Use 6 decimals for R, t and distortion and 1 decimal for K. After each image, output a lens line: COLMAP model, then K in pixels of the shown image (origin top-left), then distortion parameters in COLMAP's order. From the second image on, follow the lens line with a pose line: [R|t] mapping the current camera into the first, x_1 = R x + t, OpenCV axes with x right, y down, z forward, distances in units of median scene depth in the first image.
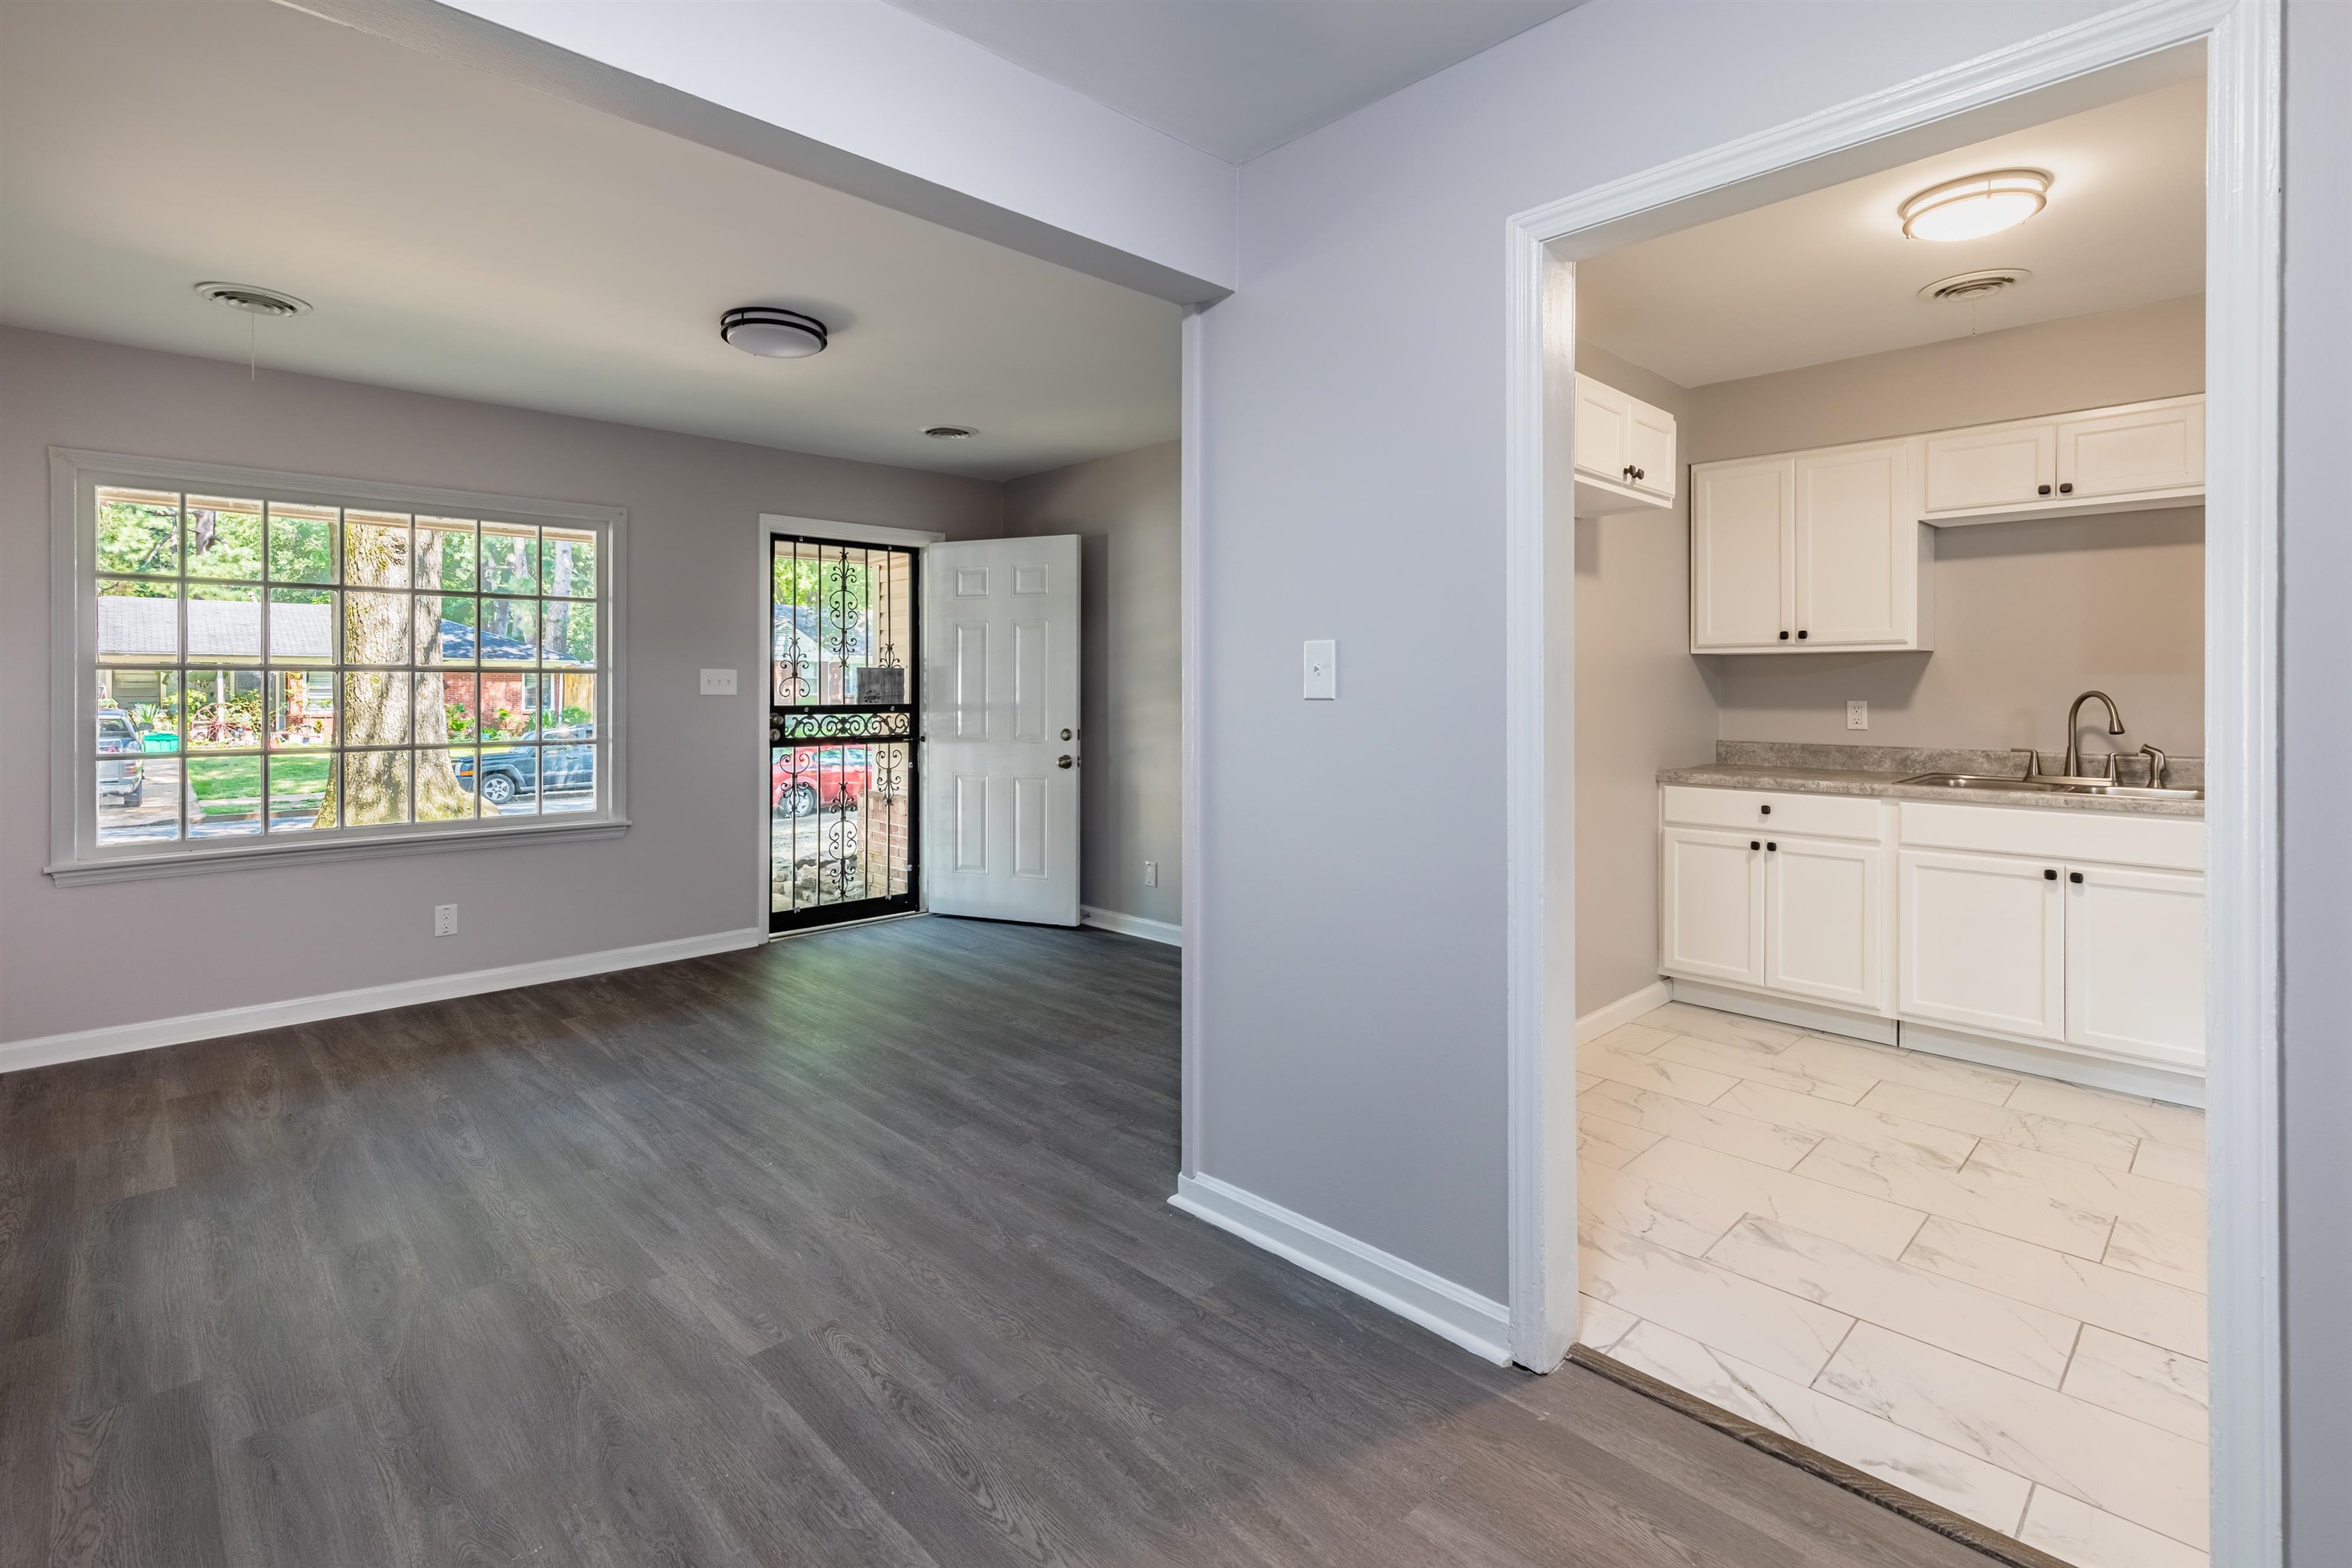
lens RADIAL K [[1092.5, 0, 1213.2], [0, 1092.5, 701.7], [0, 0, 1]] dist [-0.001153, 0.002362]
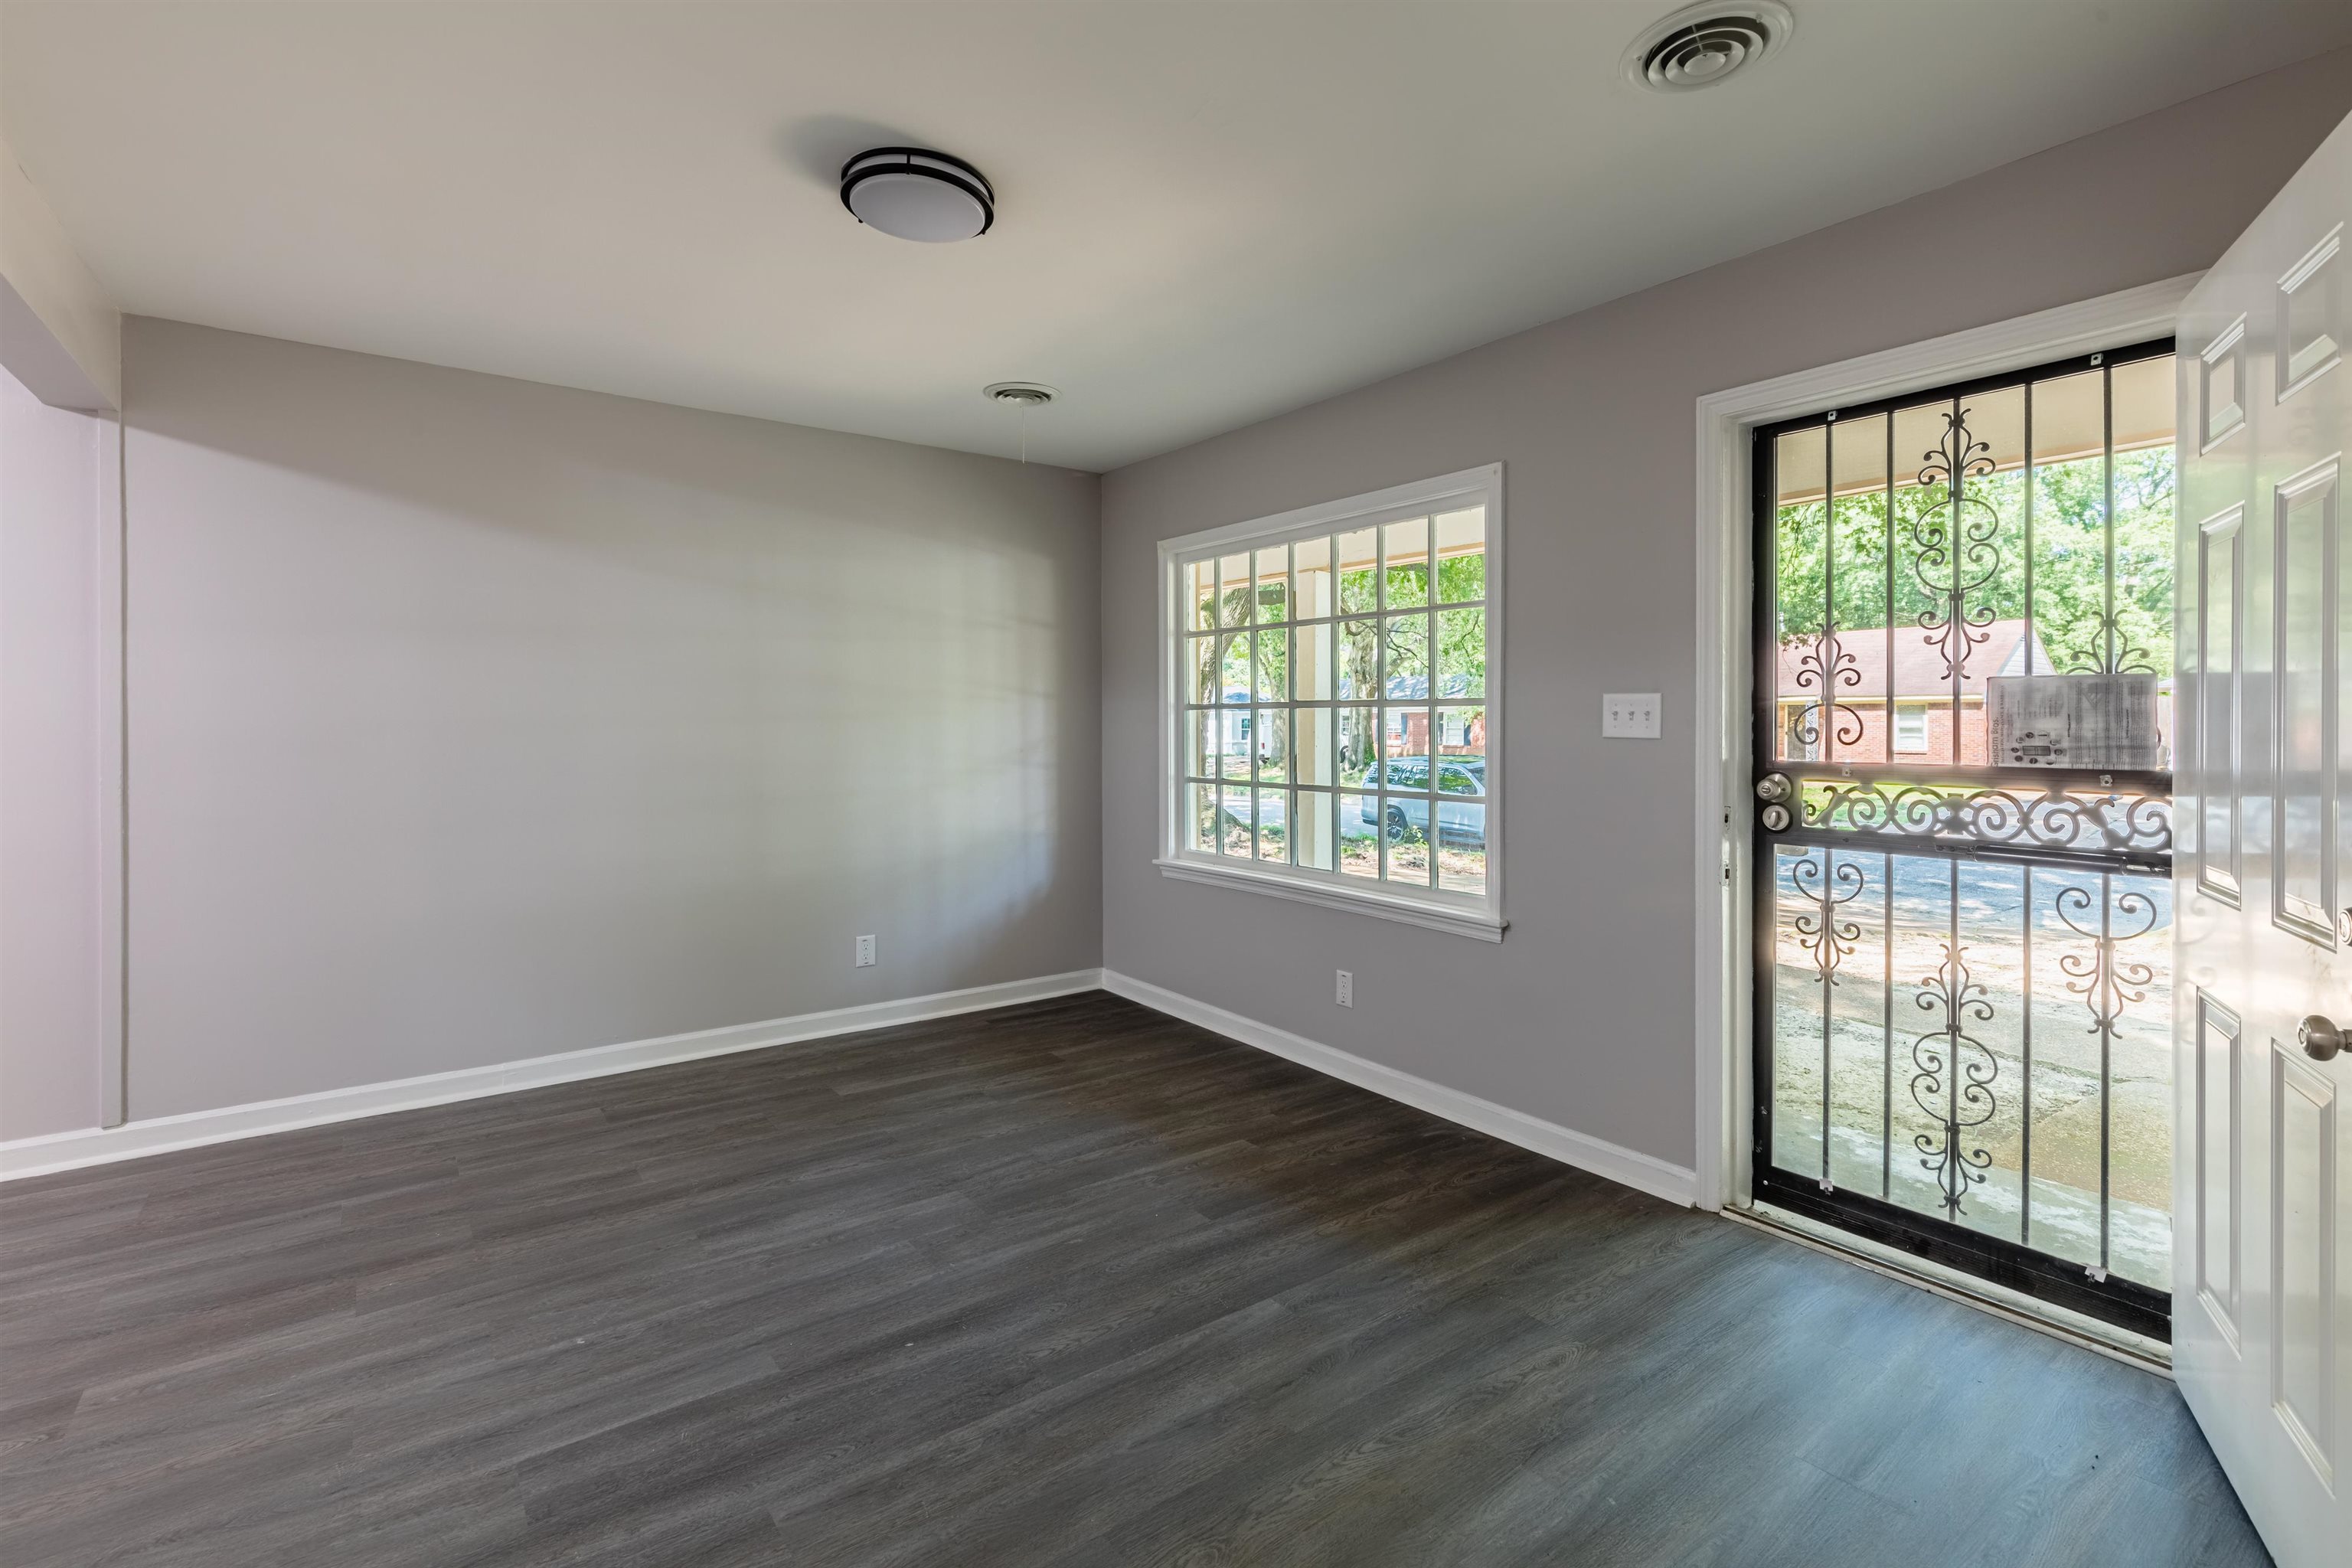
lens RADIAL K [[1077.5, 0, 1168.5], [0, 1077.5, 747.1], [0, 0, 1]] dist [0.007394, -0.002831]
pose [[-0.155769, 0.024819, -0.987482, 0.252207], [-0.008101, 0.999619, 0.026402, -0.023919], [0.987760, 0.012112, -0.155508, 1.366197]]
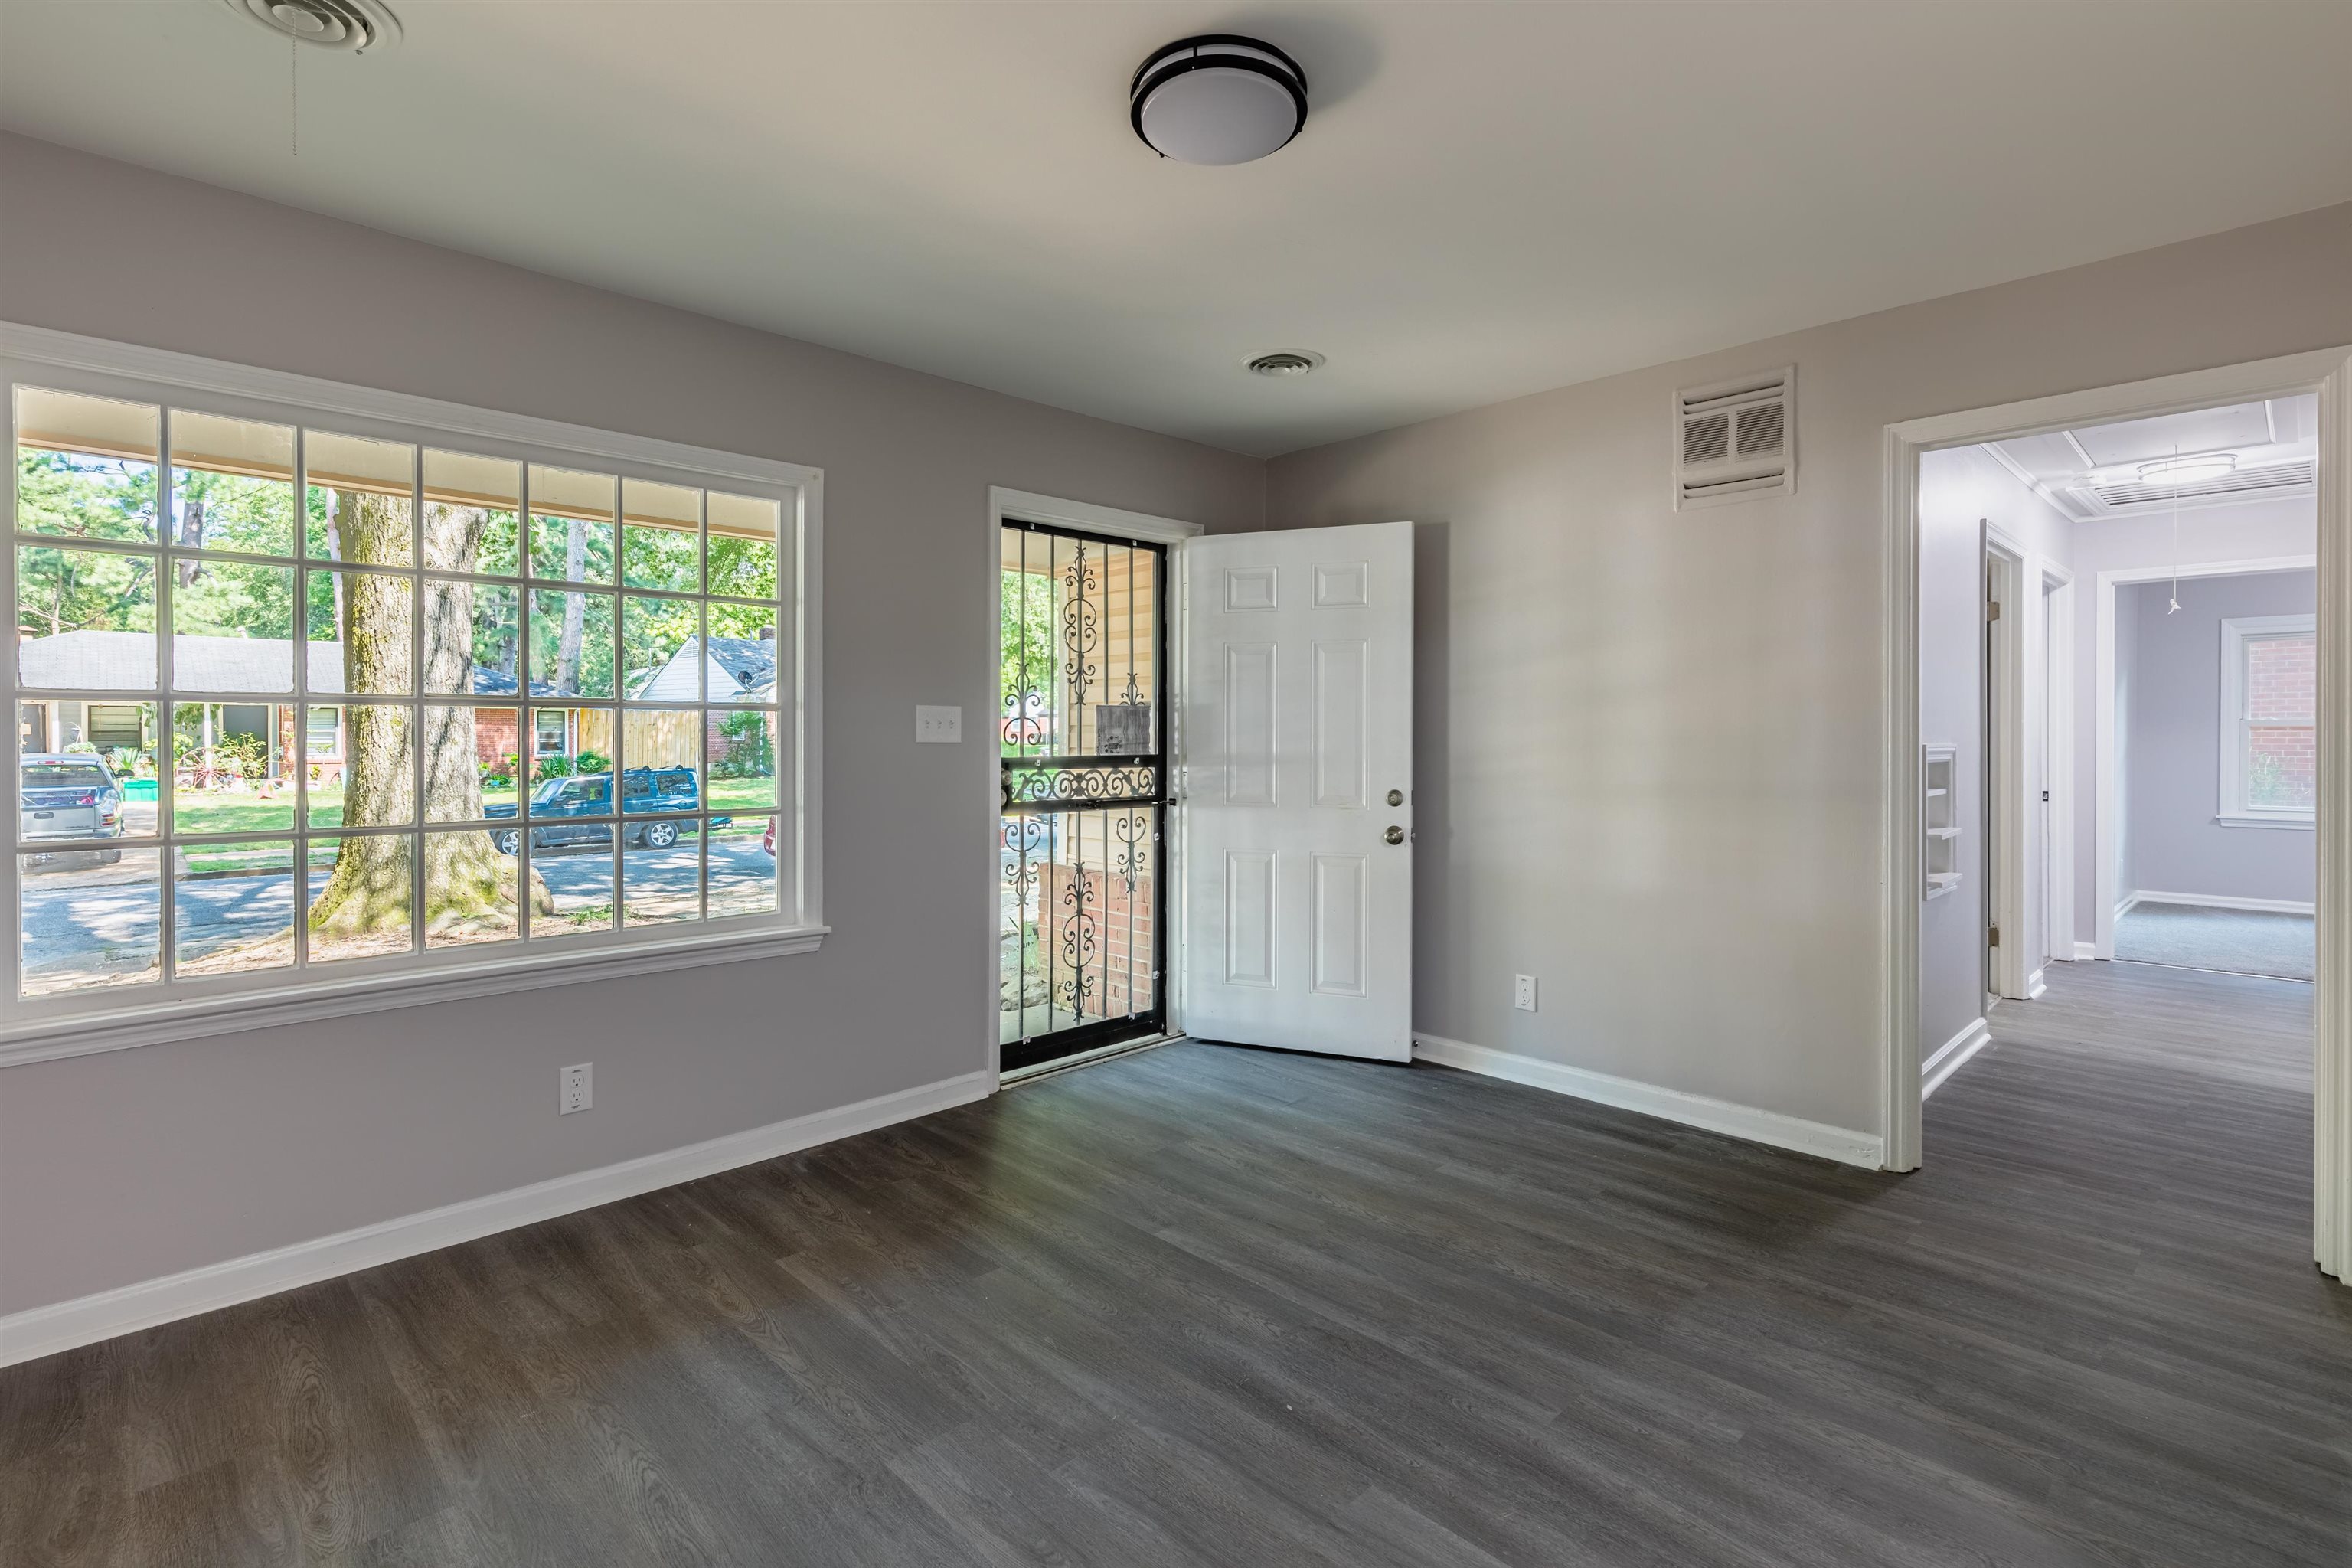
lens RADIAL K [[1092.5, 0, 1221.7], [0, 1092.5, 759.5], [0, 0, 1]] dist [-0.001153, 0.002362]
pose [[0.999933, 0.002340, 0.011349, -0.441575], [-0.002473, 0.999928, 0.011709, -0.006553], [-0.011321, -0.011736, 0.999867, 0.471437]]
